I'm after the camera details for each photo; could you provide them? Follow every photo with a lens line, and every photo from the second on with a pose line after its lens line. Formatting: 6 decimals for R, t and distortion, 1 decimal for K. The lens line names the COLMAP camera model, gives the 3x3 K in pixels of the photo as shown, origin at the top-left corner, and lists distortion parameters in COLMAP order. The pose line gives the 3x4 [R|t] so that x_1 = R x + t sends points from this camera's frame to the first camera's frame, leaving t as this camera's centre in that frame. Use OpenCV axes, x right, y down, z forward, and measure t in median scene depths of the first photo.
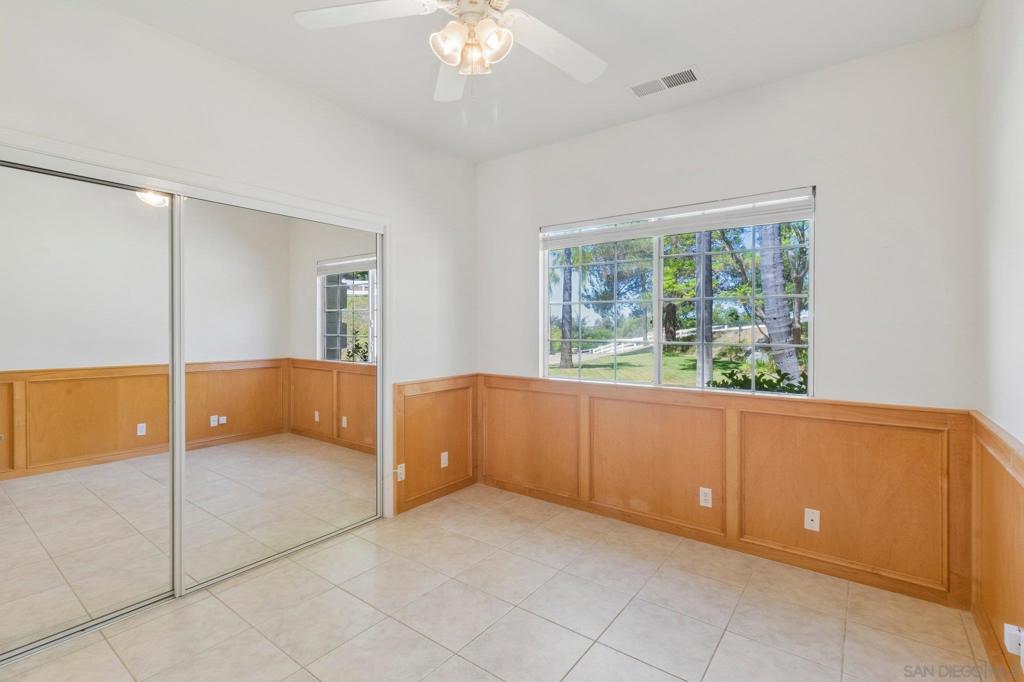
lens RADIAL K [[466.9, 0, 501.8], [0, 466.9, 332.2], [0, 0, 1]] dist [-0.000043, 0.000399]
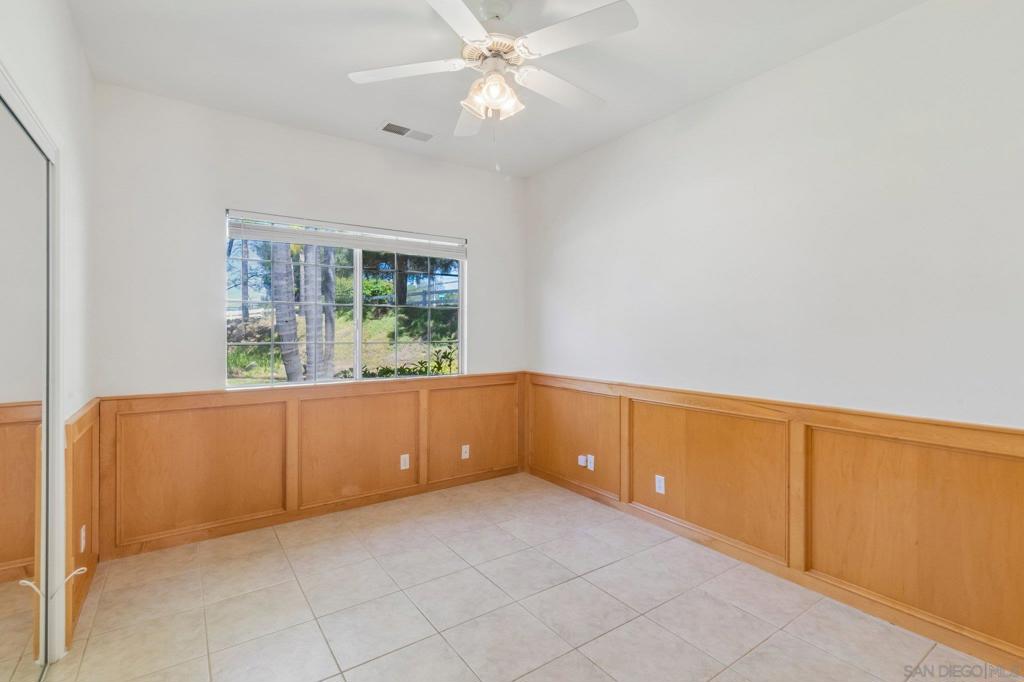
lens RADIAL K [[466.9, 0, 501.8], [0, 466.9, 332.2], [0, 0, 1]] dist [-0.000043, 0.000399]
pose [[0.323069, -0.005360, 0.946360, -0.659171], [0.009306, 0.999954, 0.002487, -0.002619], [-0.946330, 0.008004, 0.323103, 0.317513]]
